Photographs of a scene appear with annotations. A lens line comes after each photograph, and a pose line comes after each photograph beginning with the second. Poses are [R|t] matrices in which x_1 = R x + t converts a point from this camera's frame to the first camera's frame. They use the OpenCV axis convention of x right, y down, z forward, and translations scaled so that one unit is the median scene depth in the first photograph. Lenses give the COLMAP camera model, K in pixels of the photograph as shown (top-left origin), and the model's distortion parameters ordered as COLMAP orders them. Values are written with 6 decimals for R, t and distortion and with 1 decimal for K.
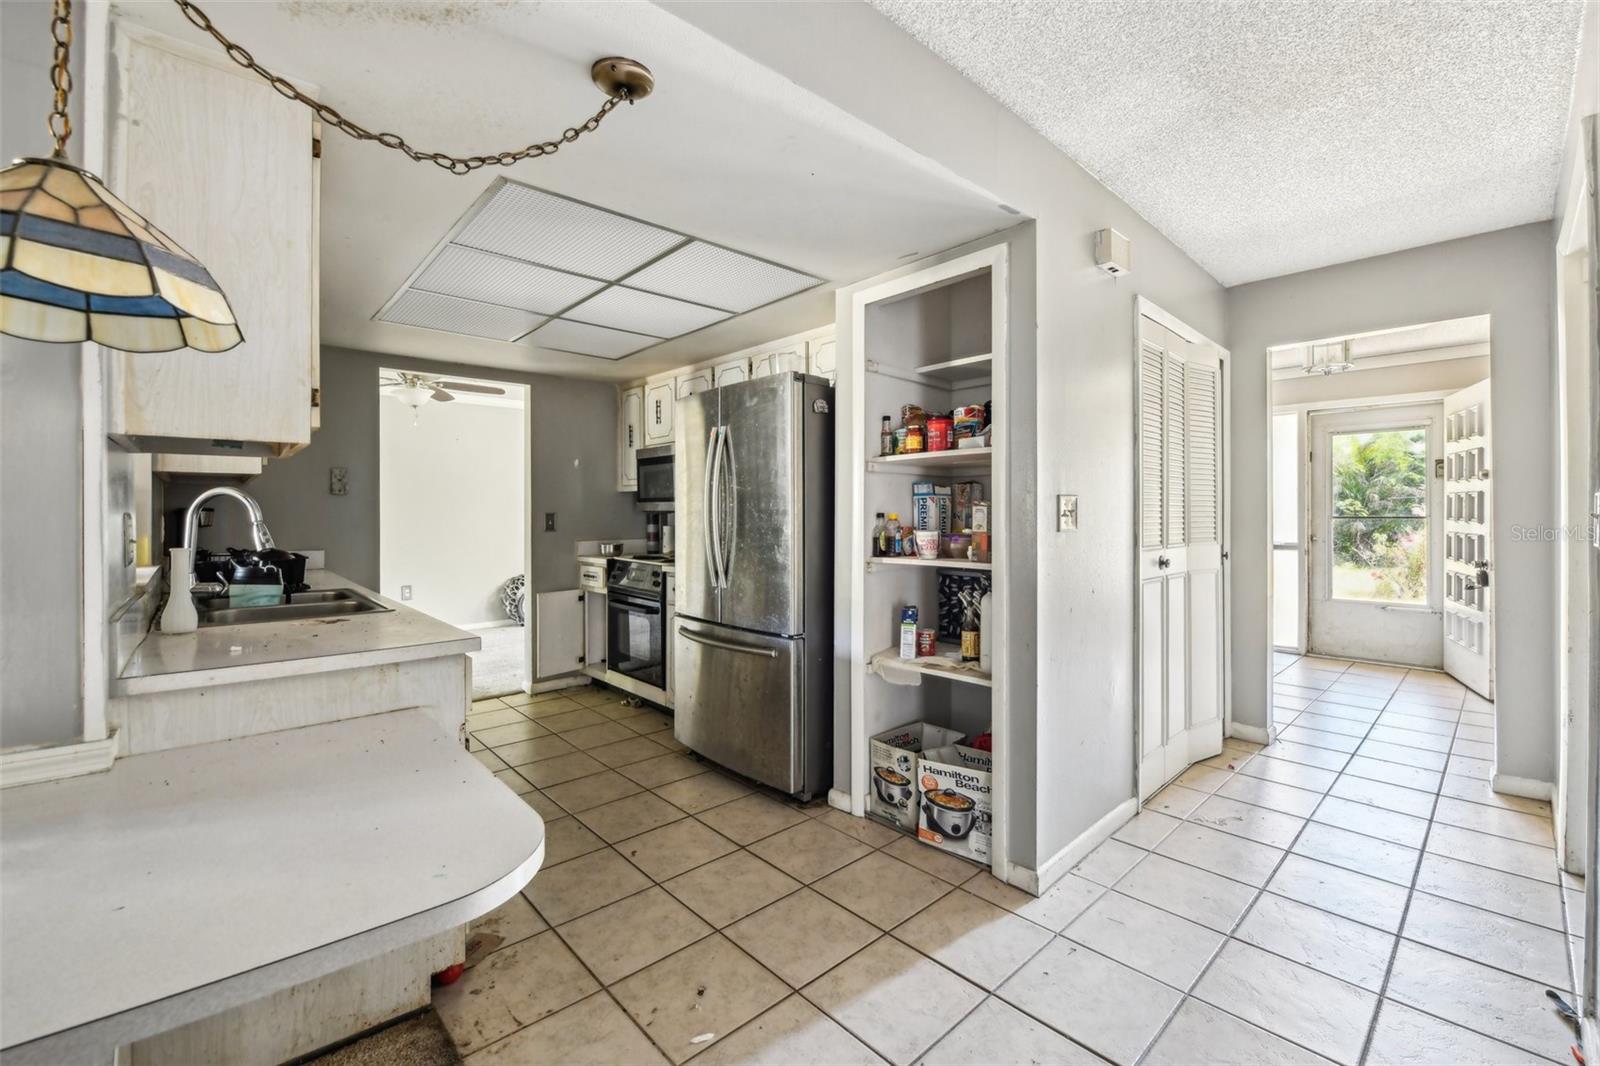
lens RADIAL K [[666.5, 0, 834.9], [0, 666.5, 517.5], [0, 0, 1]] dist [0.002230, 0.000231]
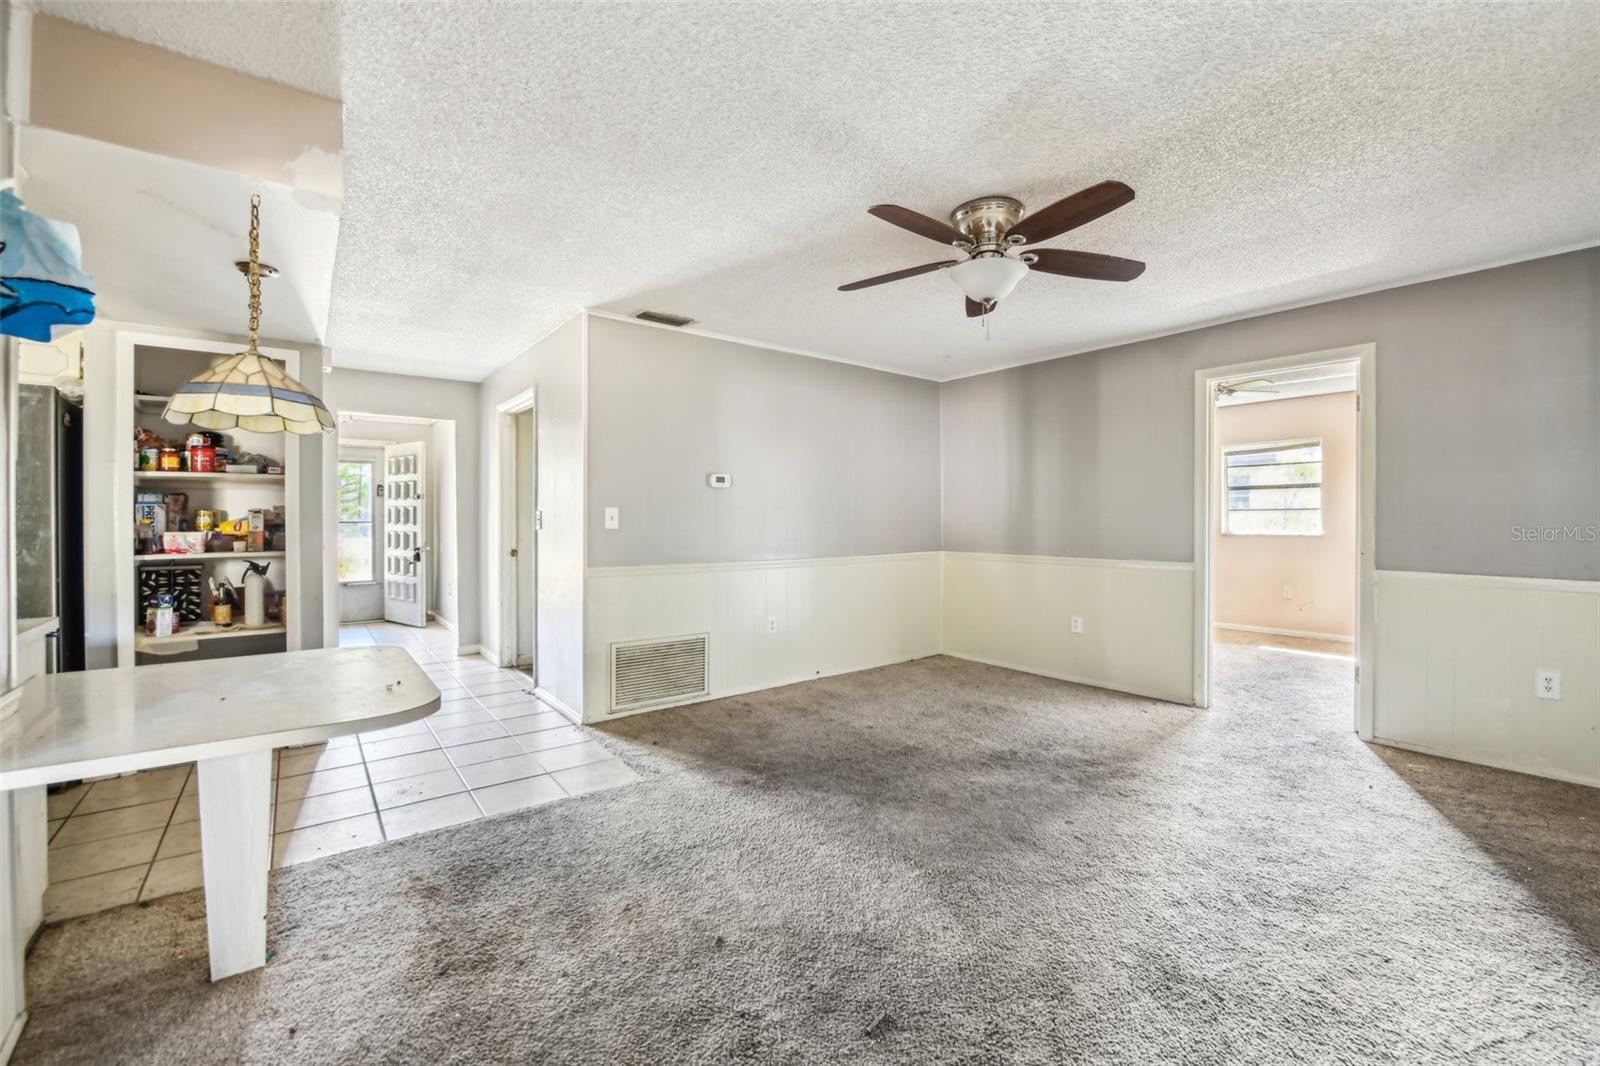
lens RADIAL K [[666.5, 0, 834.9], [0, 666.5, 517.5], [0, 0, 1]] dist [0.002230, 0.000231]
pose [[0.091631, 0.004228, 0.995784, -0.641653], [0.003099, 0.999985, -0.004531, 0.000441], [-0.995788, 0.003502, 0.091616, -0.227083]]
